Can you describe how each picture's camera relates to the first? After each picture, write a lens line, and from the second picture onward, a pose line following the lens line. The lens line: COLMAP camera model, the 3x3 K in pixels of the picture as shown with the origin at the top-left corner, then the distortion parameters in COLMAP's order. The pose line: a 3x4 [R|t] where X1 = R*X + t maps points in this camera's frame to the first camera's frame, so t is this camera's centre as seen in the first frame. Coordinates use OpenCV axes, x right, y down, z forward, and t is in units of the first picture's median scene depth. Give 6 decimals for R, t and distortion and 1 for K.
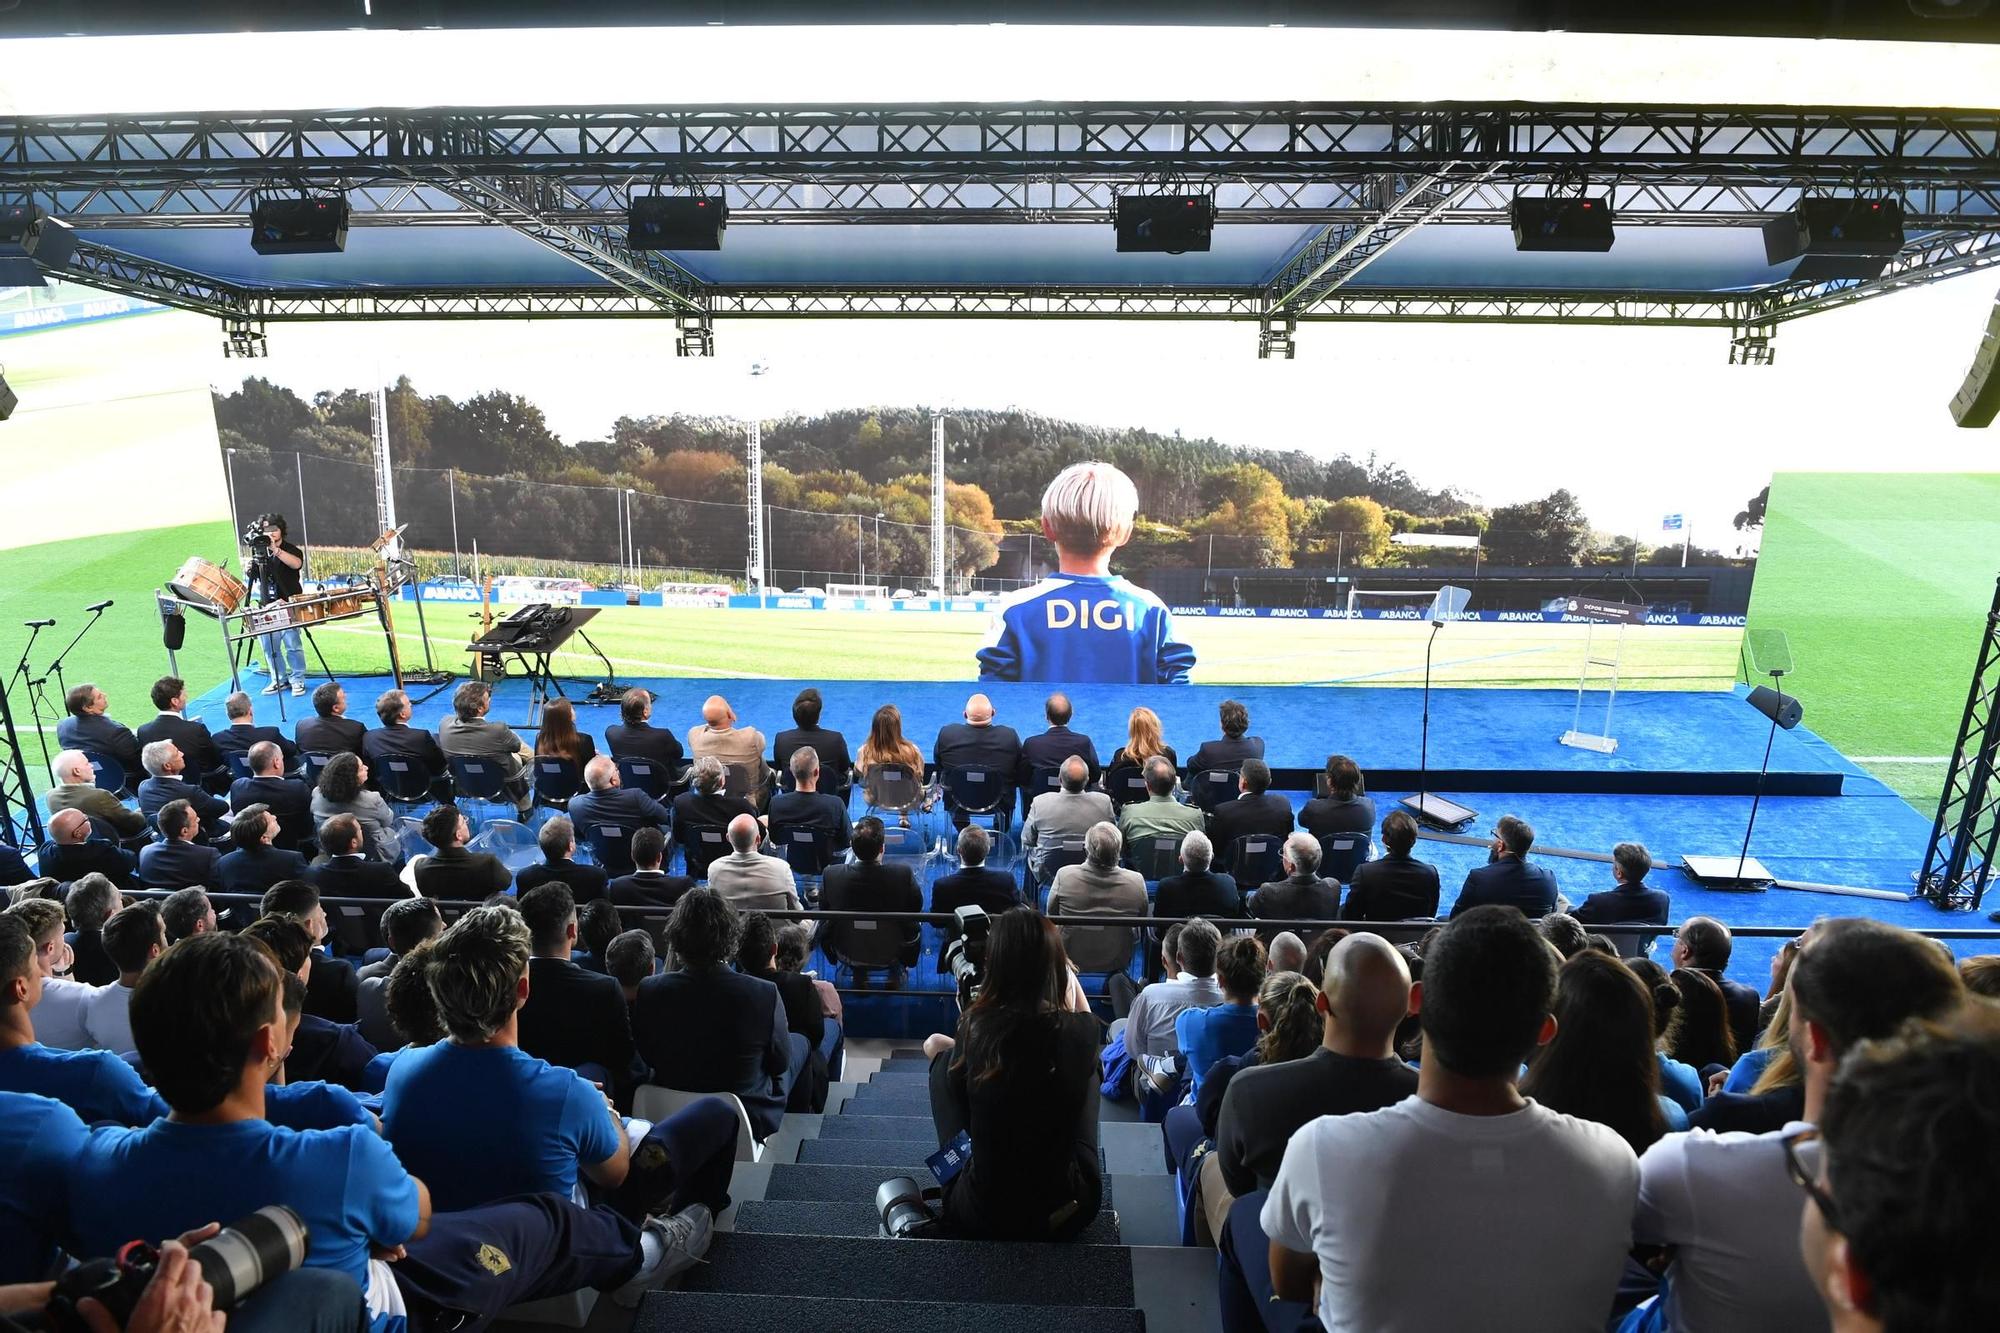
lens RADIAL K [[1353.2, 0, 1000.7], [0, 1353.2, 641.8], [0, 0, 1]] dist [-0.043775, -0.006460]
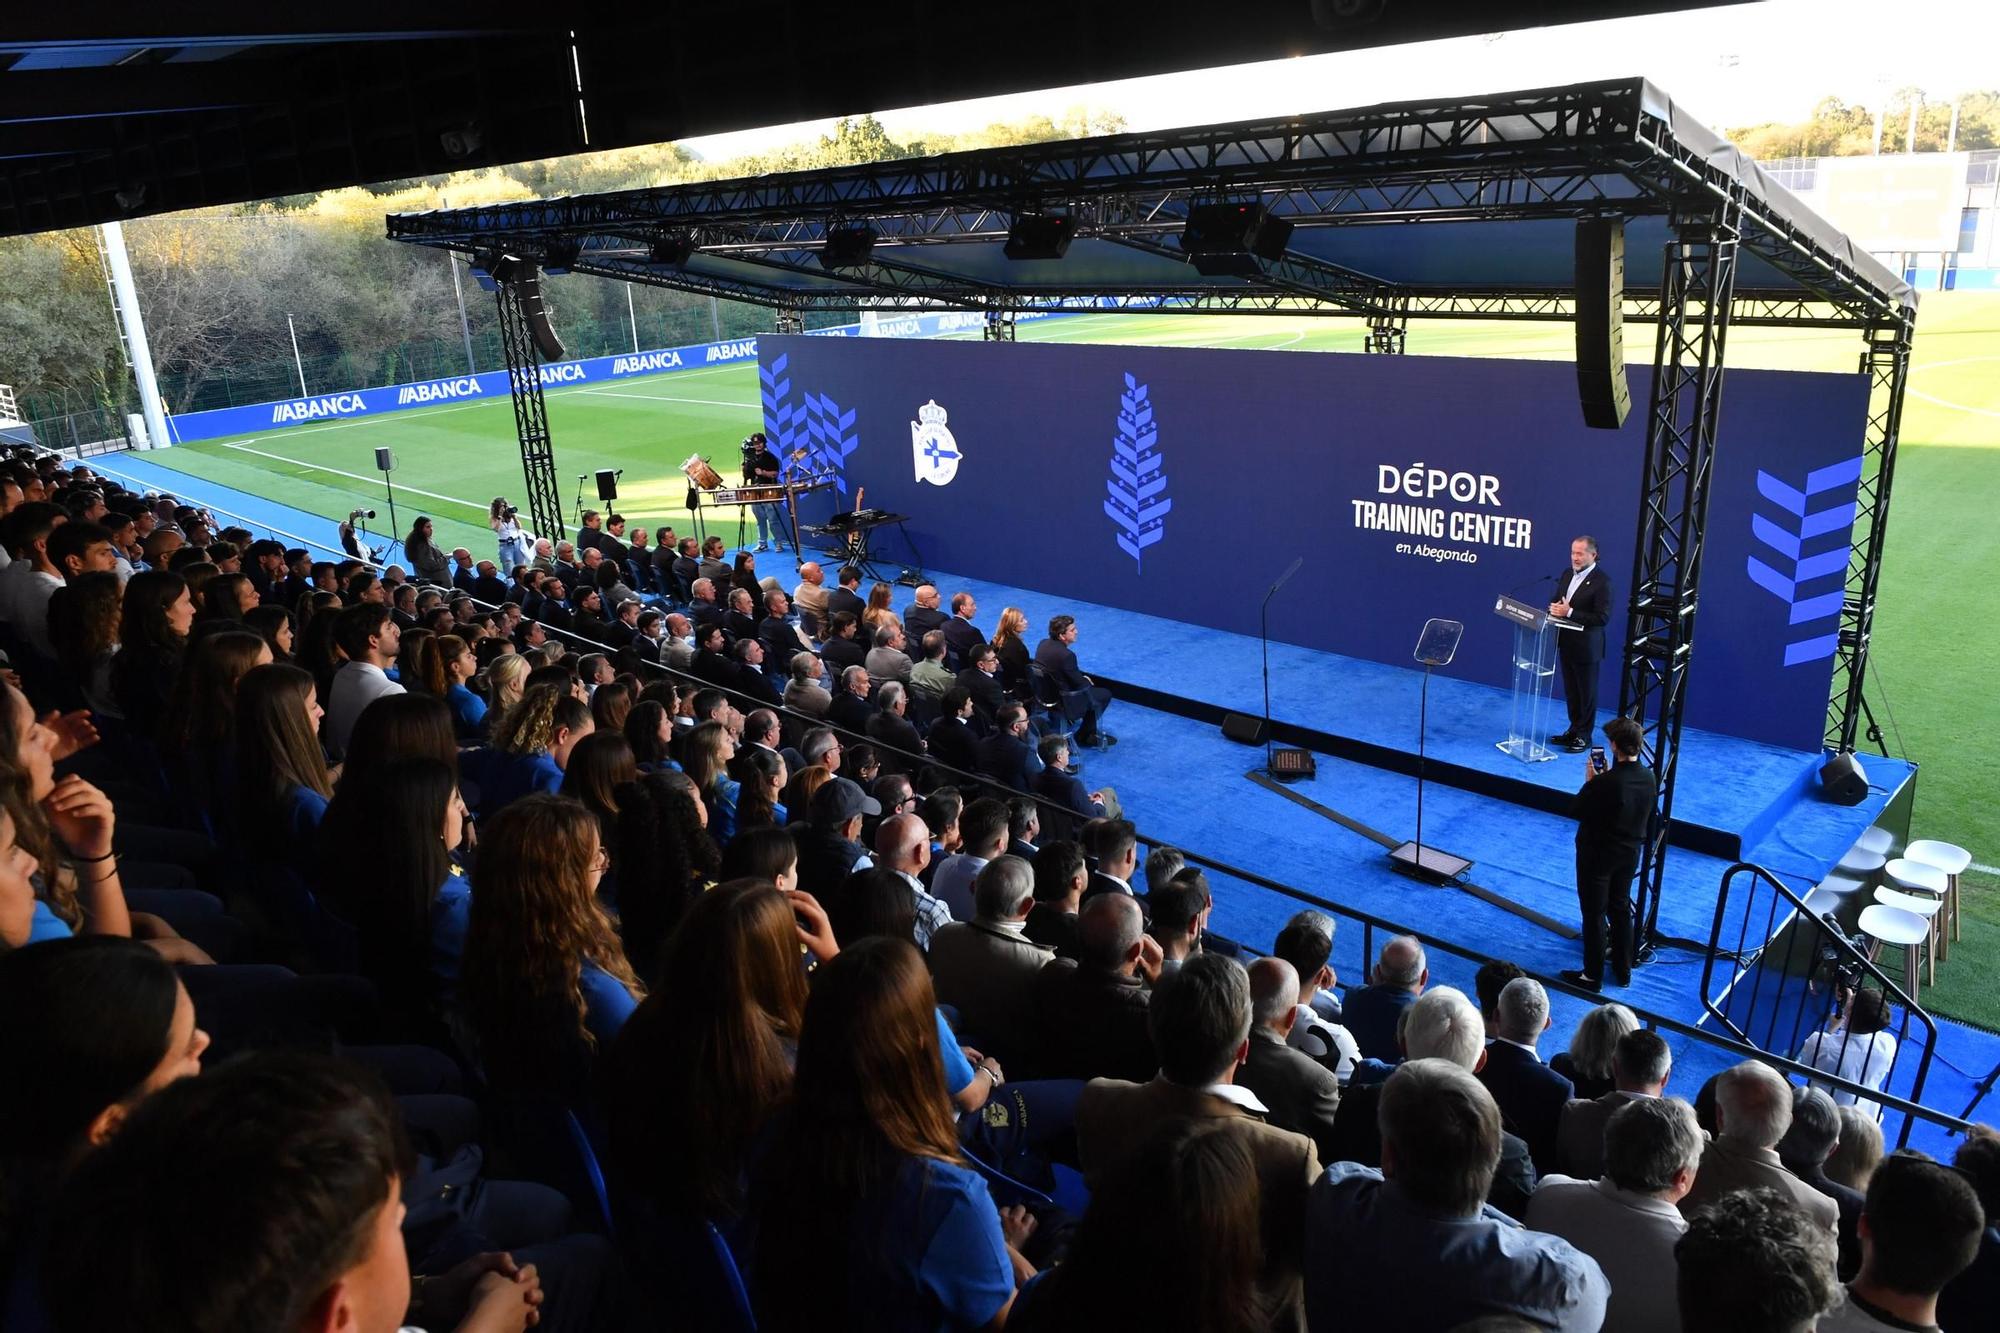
lens RADIAL K [[1411.0, 0, 964.7], [0, 1411.0, 668.2], [0, 0, 1]] dist [-0.045133, -0.004871]
pose [[0.711085, 0.175938, -0.680738, 1.945026], [-0.170585, 0.982429, 0.075721, 0.015847], [0.682099, 0.062279, 0.728603, -0.035151]]
